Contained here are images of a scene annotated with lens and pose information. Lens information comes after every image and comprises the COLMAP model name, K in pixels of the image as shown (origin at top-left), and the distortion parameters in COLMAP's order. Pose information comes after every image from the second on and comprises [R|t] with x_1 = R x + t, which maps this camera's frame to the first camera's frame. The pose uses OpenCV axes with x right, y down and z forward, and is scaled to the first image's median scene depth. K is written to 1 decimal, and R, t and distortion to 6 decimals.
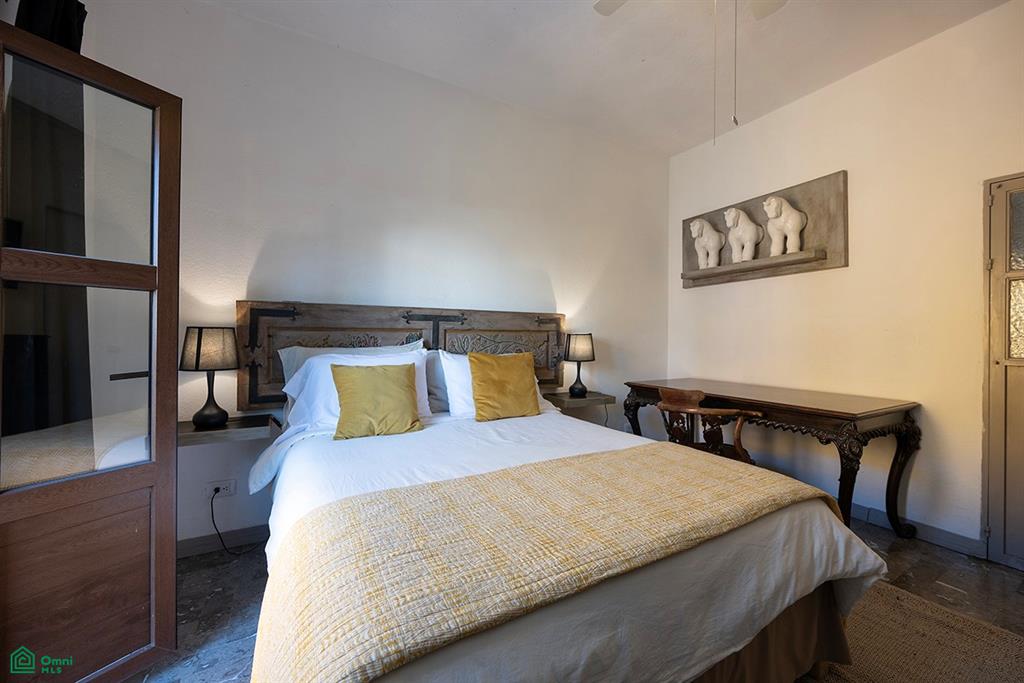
lens RADIAL K [[398.7, 0, 520.5], [0, 398.7, 342.6], [0, 0, 1]] dist [0.000620, -0.000039]
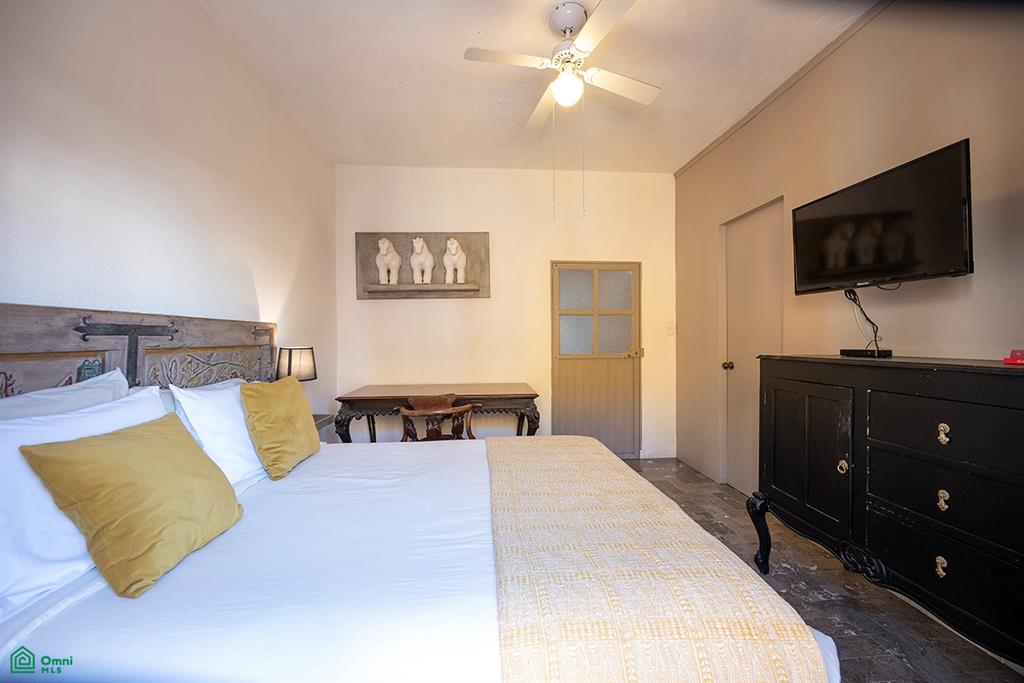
lens RADIAL K [[398.9, 0, 508.2], [0, 398.9, 350.3], [0, 0, 1]] dist [0.001373, 0.000183]
pose [[0.441231, -0.037416, 0.896613, -0.475474], [0.023458, 0.999270, 0.030156, -0.036663], [-0.897087, 0.007727, 0.441787, 0.273442]]
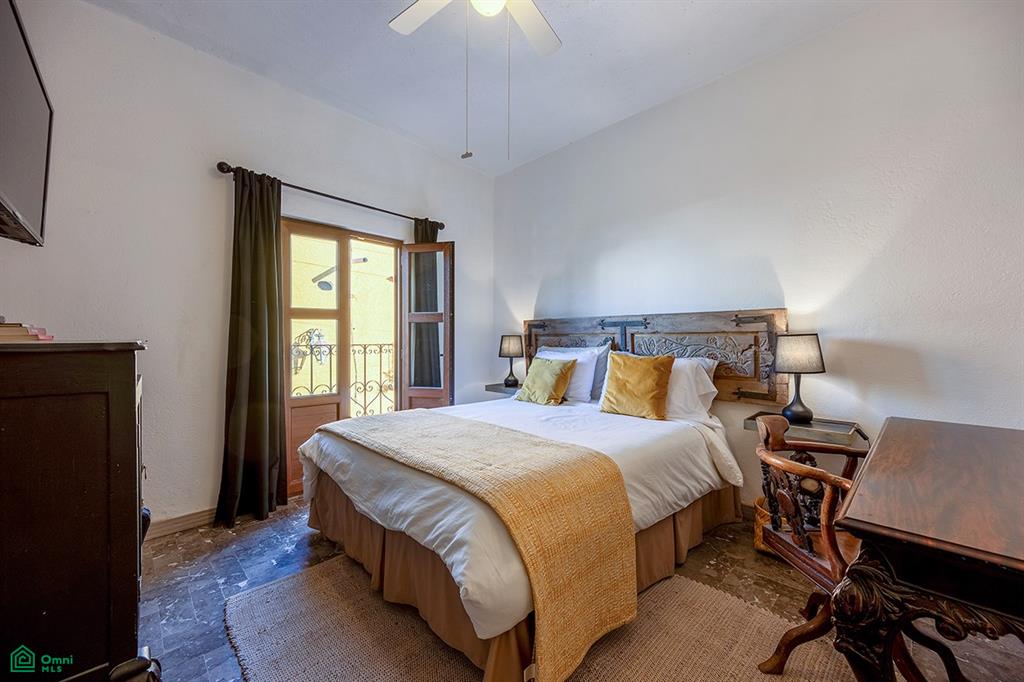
lens RADIAL K [[398.7, 0, 520.5], [0, 398.7, 342.1], [0, 0, 1]] dist [0.000620, -0.000039]
pose [[0.257553, 0.003097, -0.966259, 0.830659], [-0.009305, 0.999956, 0.000725, -0.005651], [0.966219, 0.008804, 0.257570, 0.397485]]
